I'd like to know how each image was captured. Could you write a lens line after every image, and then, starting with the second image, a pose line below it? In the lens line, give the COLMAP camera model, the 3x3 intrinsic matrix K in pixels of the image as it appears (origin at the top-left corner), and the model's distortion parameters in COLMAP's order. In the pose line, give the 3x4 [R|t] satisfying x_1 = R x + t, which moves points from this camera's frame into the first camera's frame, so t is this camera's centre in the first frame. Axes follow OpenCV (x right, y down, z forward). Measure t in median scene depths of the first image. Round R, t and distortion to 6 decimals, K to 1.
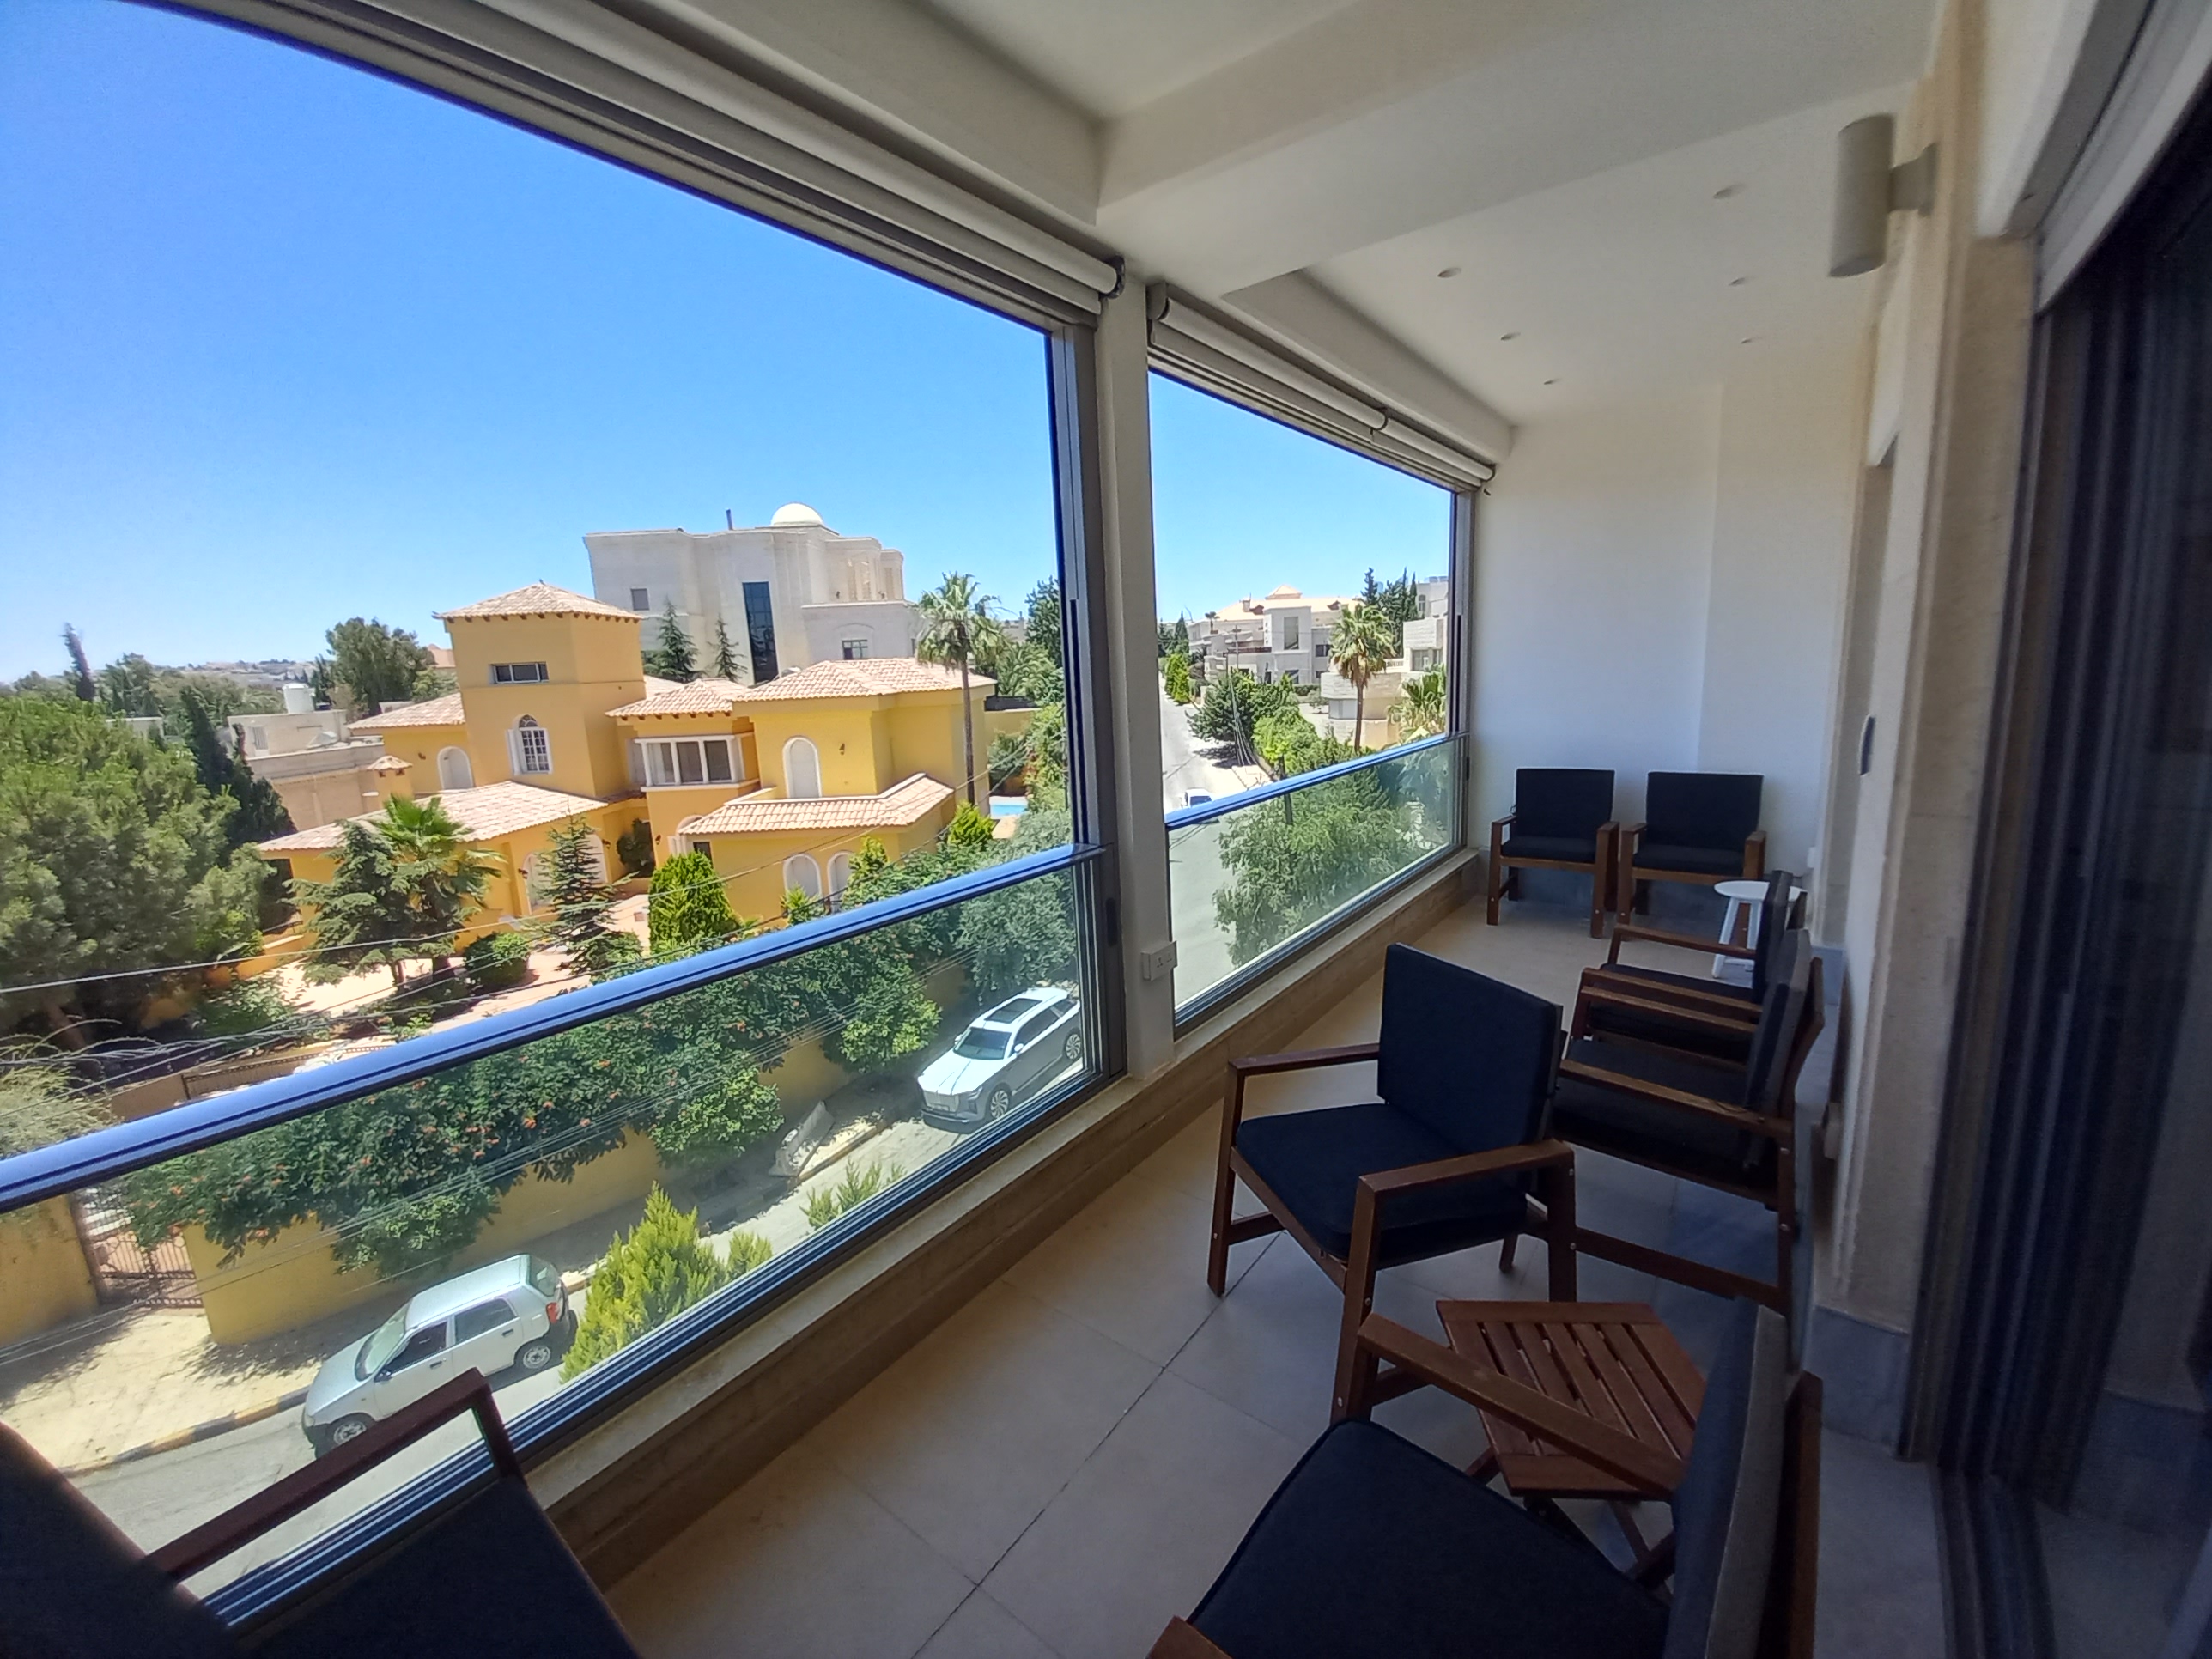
lens RADIAL K [[889.9, 0, 1091.6], [0, 889.9, 825.8], [0, 0, 1]] dist [-0.001054, -0.000073]
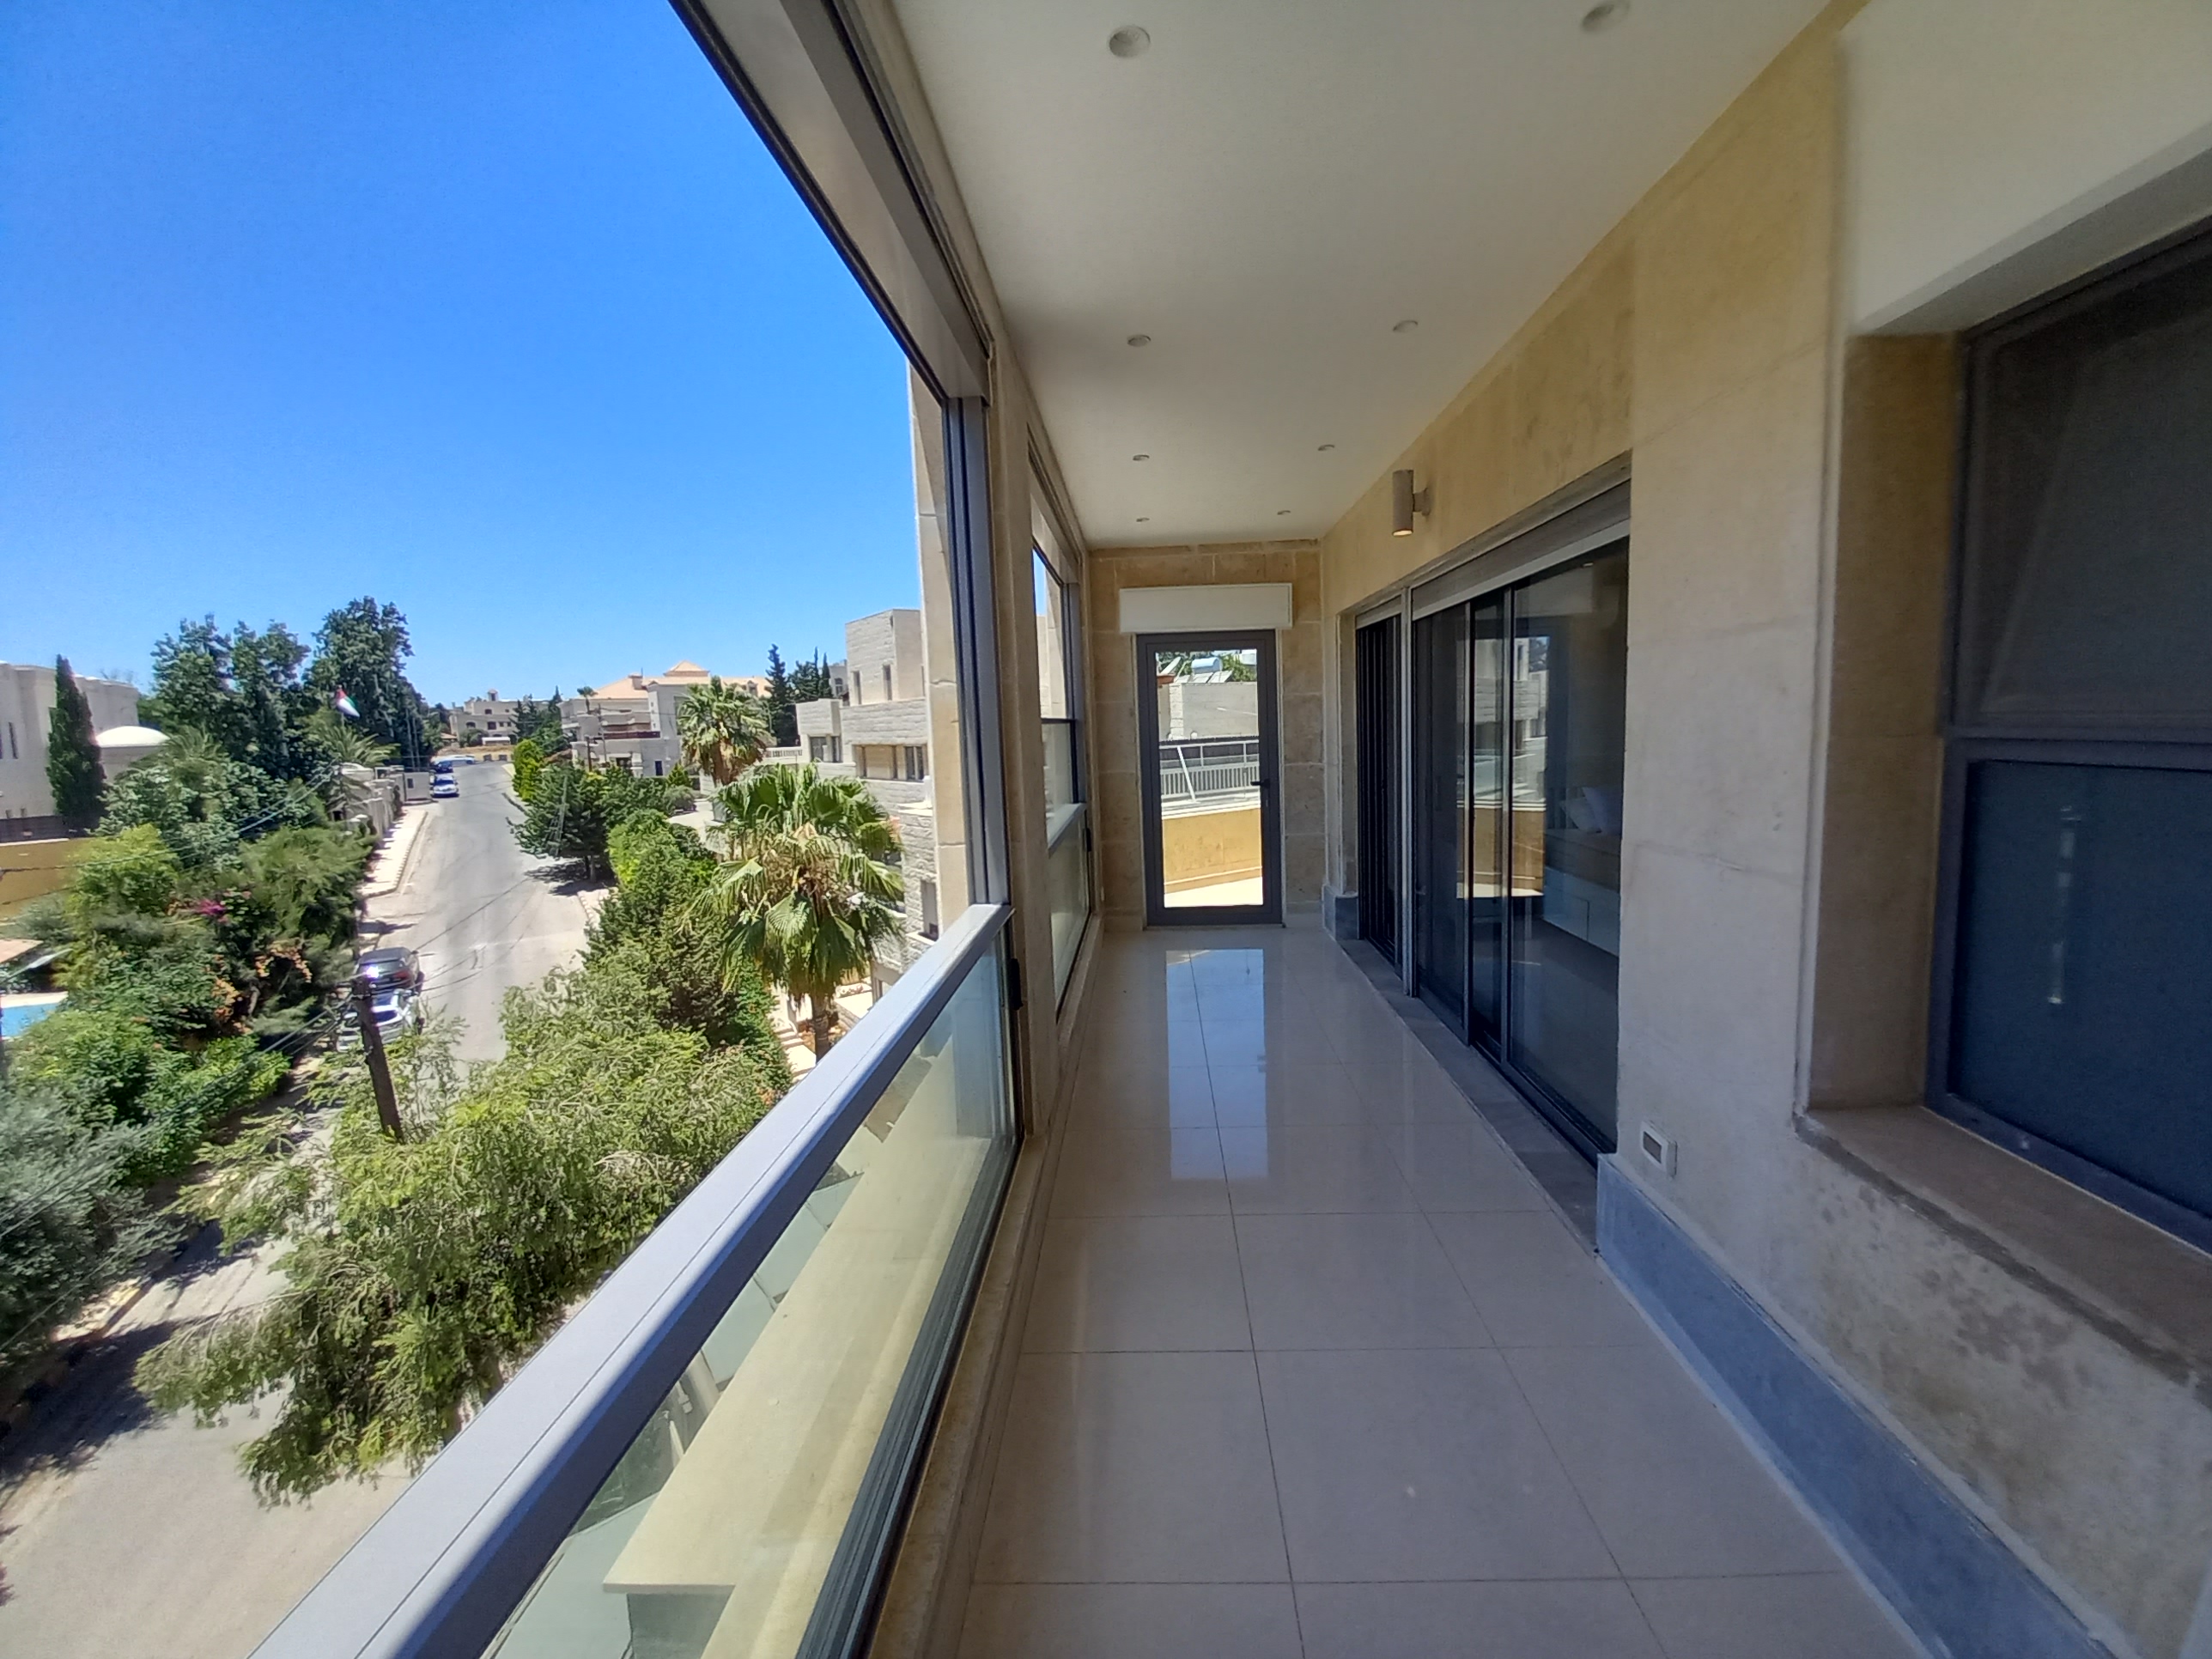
lens RADIAL K [[889.9, 0, 1107.6], [0, 889.9, 828.7], [0, 0, 1]] dist [-0.001054, -0.000073]
pose [[0.820181, -0.047173, 0.570156, 0.081512], [0.099143, 0.993236, -0.060441, -0.024965], [-0.563448, 0.106099, 0.819310, 0.123928]]
